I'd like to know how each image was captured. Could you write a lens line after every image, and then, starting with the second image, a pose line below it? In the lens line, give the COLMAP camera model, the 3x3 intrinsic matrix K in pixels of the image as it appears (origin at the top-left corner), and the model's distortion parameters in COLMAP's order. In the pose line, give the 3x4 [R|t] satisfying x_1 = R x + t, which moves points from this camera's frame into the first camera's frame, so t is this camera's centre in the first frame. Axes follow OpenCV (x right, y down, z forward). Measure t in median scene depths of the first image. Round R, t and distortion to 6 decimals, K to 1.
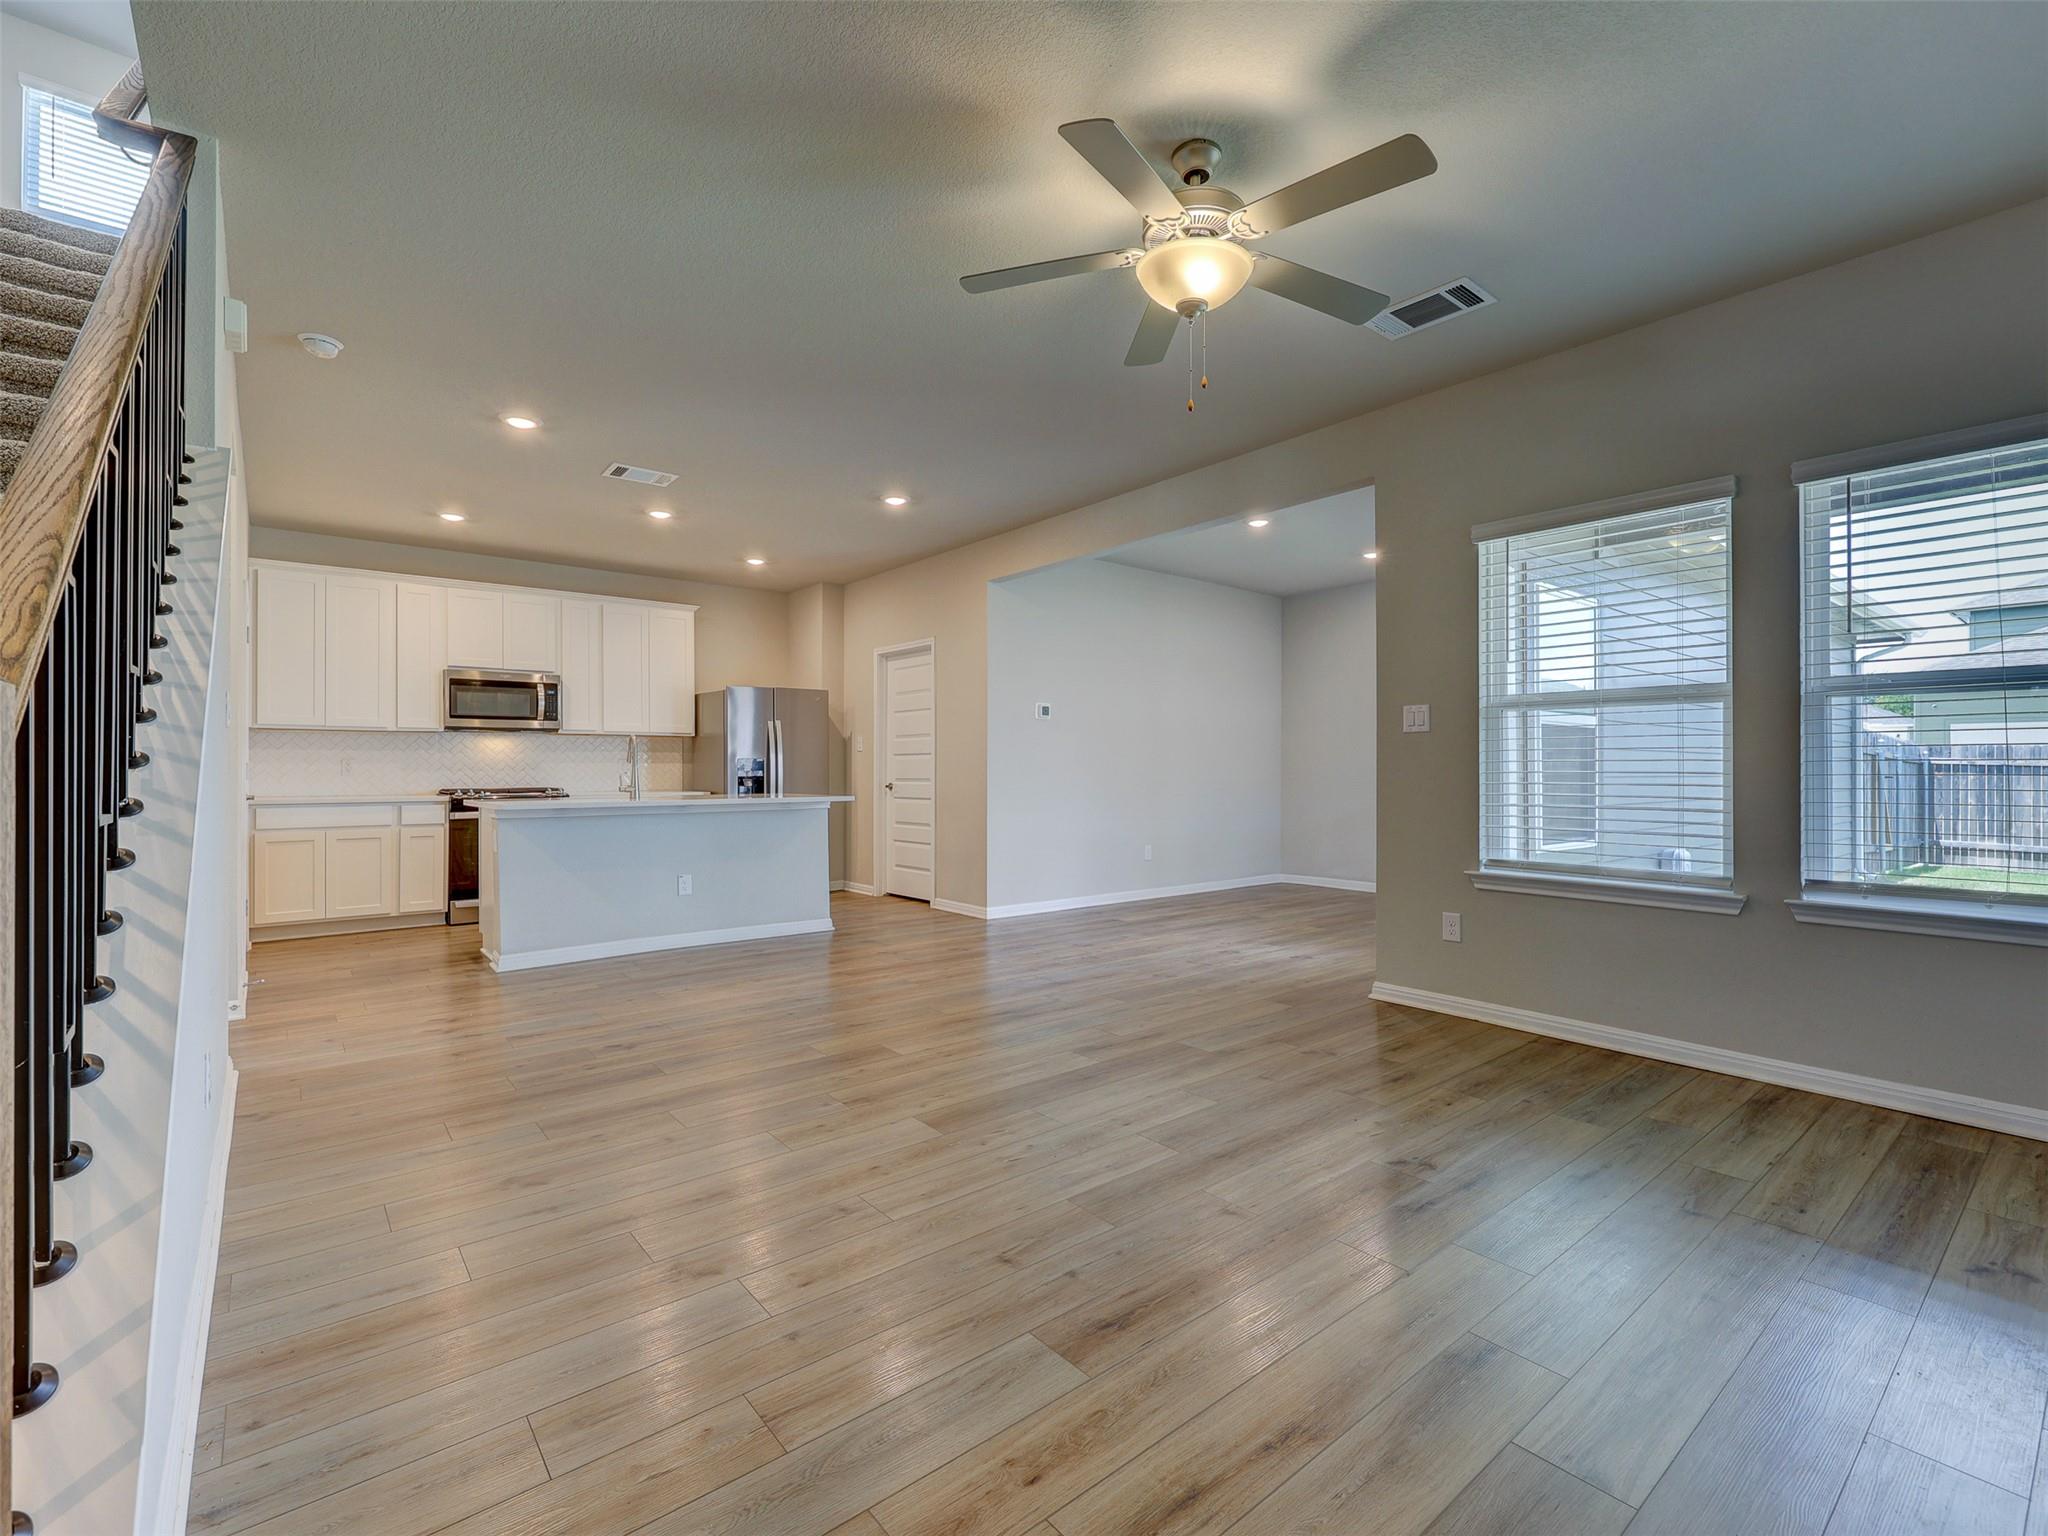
lens RADIAL K [[930.6, 0, 1030.0], [0, 930.6, 772.4], [0, 0, 1]] dist [0.002794, 0.000470]
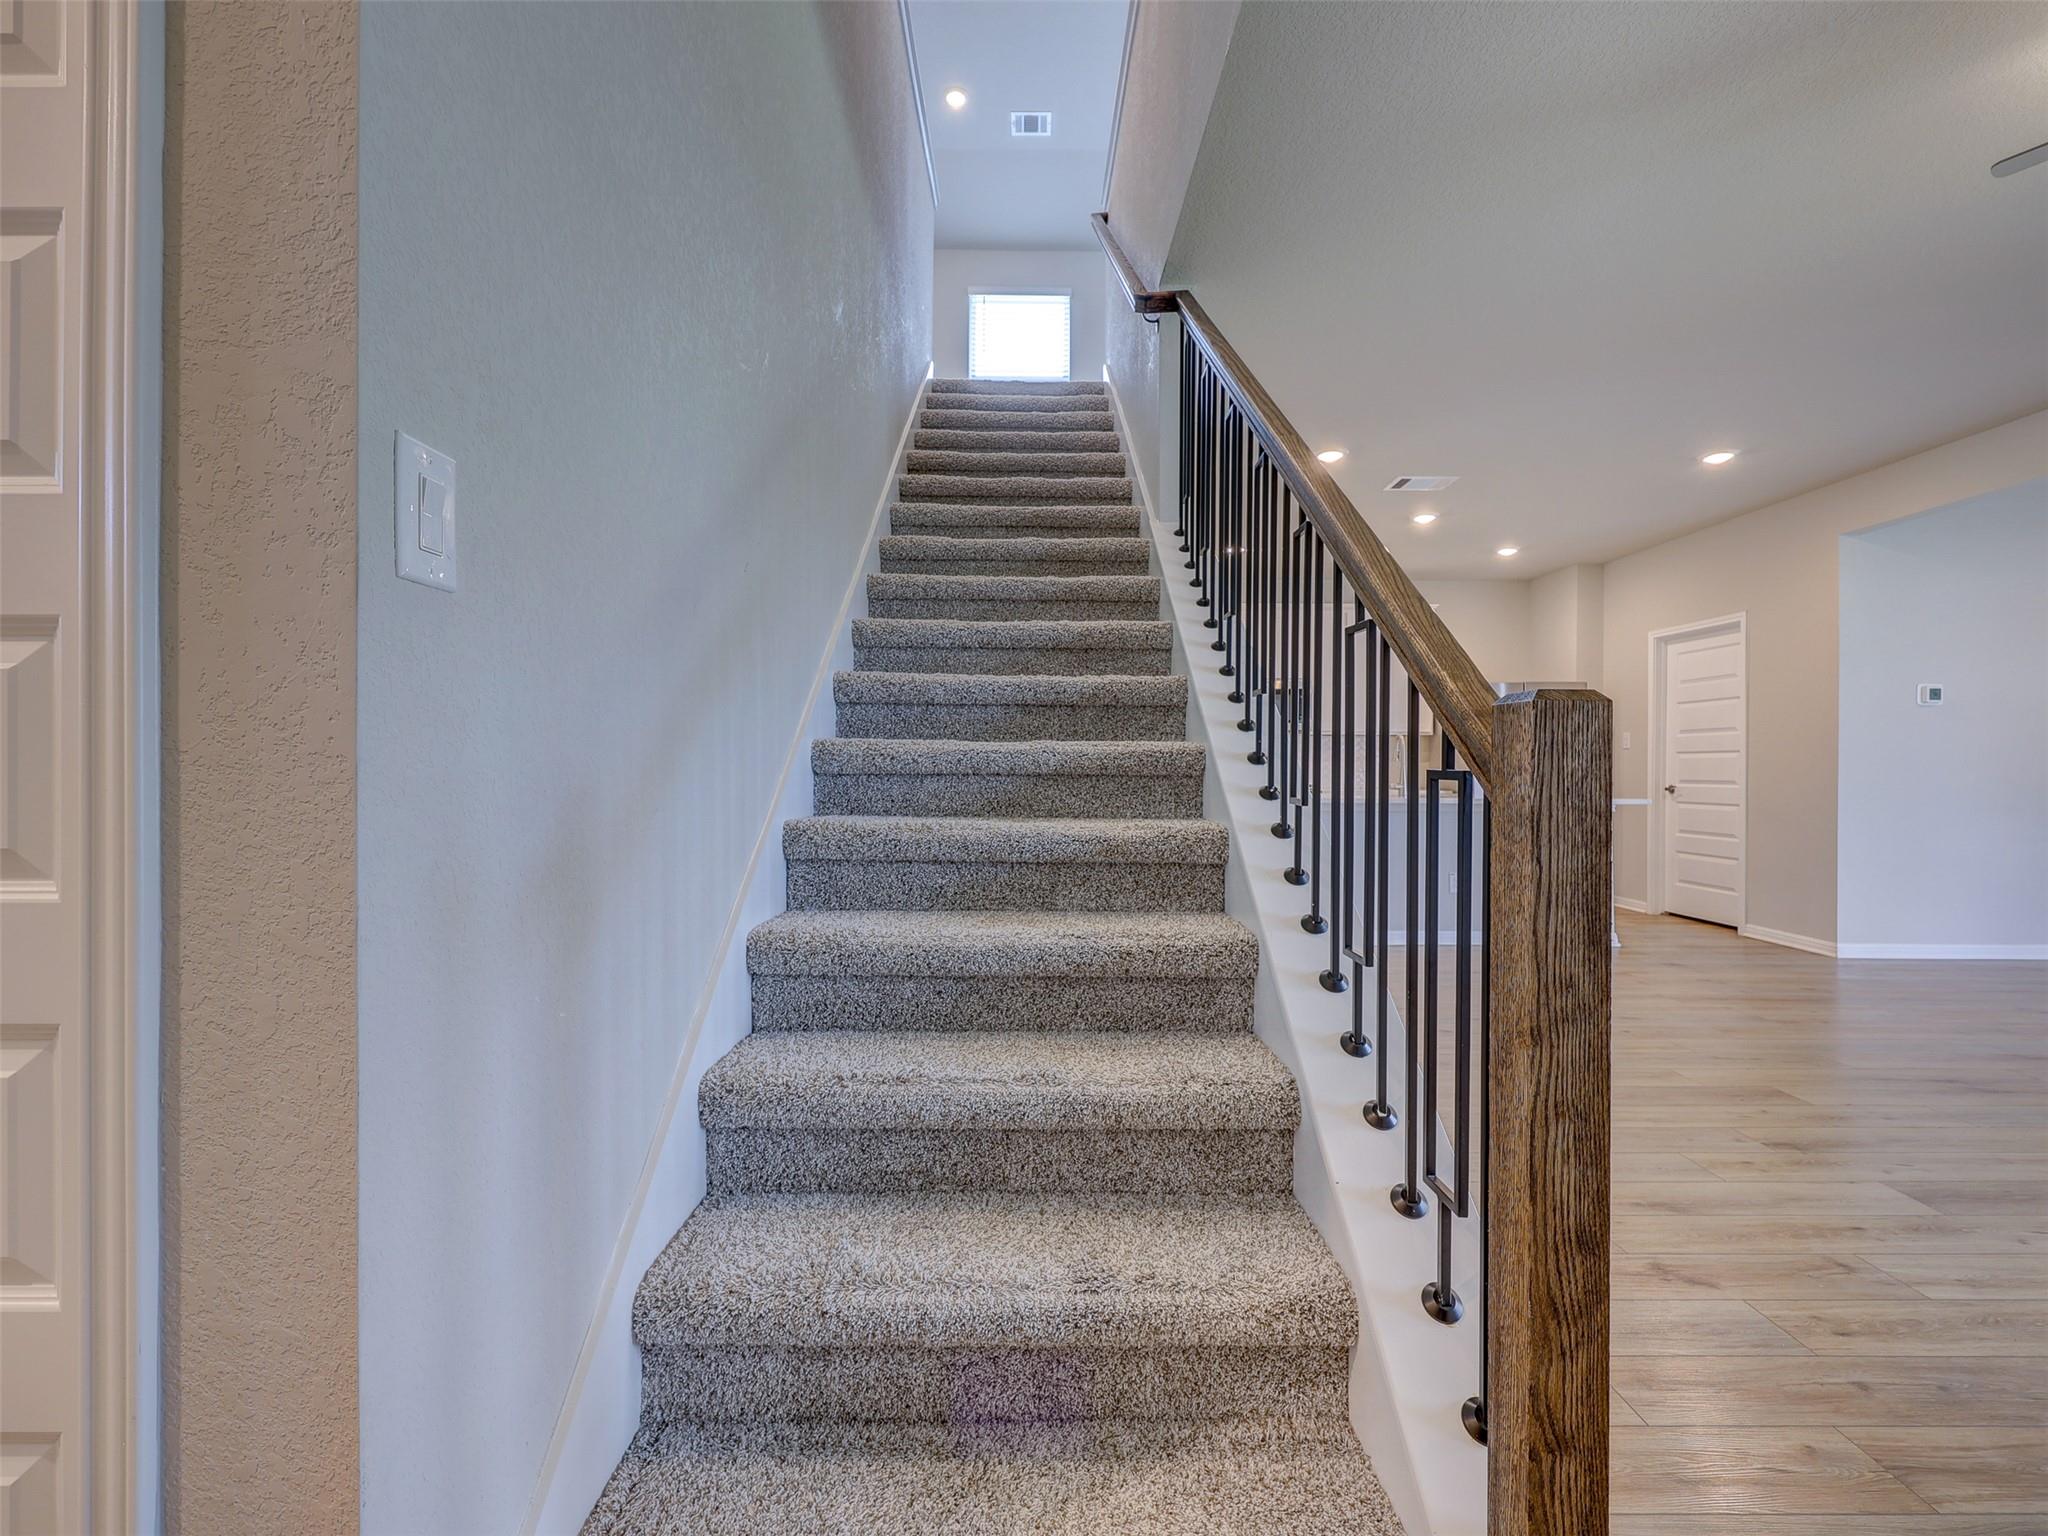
lens RADIAL K [[930.6, 0, 1030.0], [0, 930.6, 772.4], [0, 0, 1]] dist [0.002794, 0.000470]
pose [[0.777850, 0.009101, -0.628384, -0.095037], [-0.007750, 0.999958, 0.004890, -0.000011], [0.628402, 0.001066, 0.777888, -0.070382]]
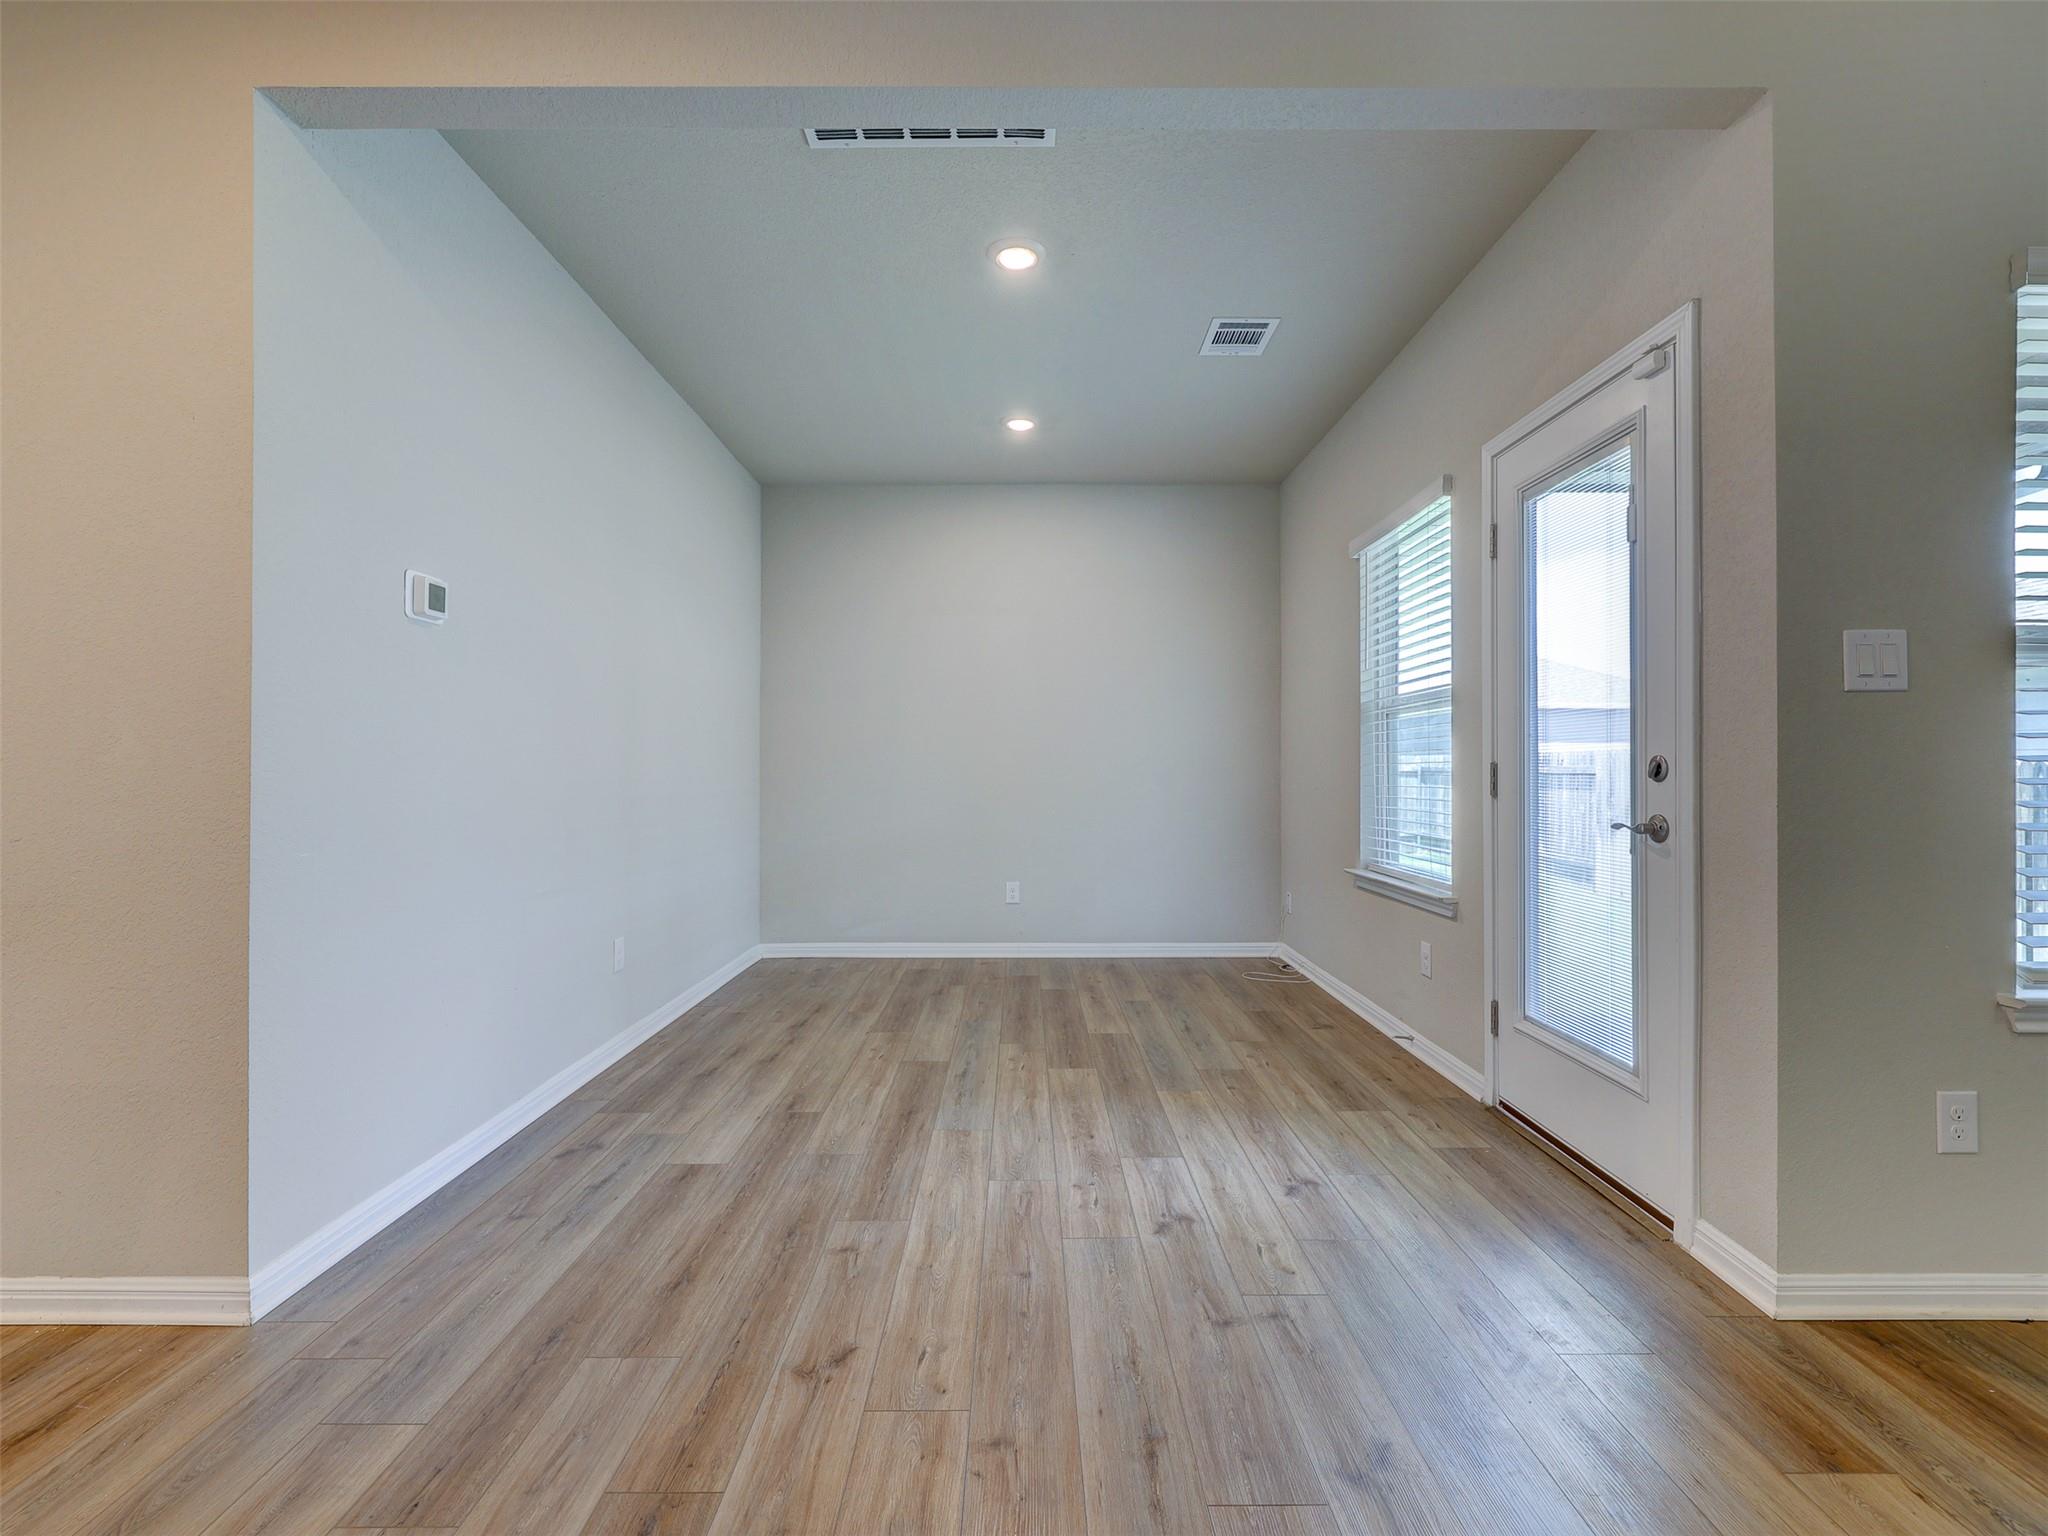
lens RADIAL K [[930.6, 0, 1030.0], [0, 930.6, 772.4], [0, 0, 1]] dist [0.002794, 0.000470]
pose [[0.631186, 0.007203, 0.775598, -0.131825], [-0.001357, 0.999966, -0.008182, -0.000323], [-0.775630, 0.004111, 0.631174, 0.747449]]
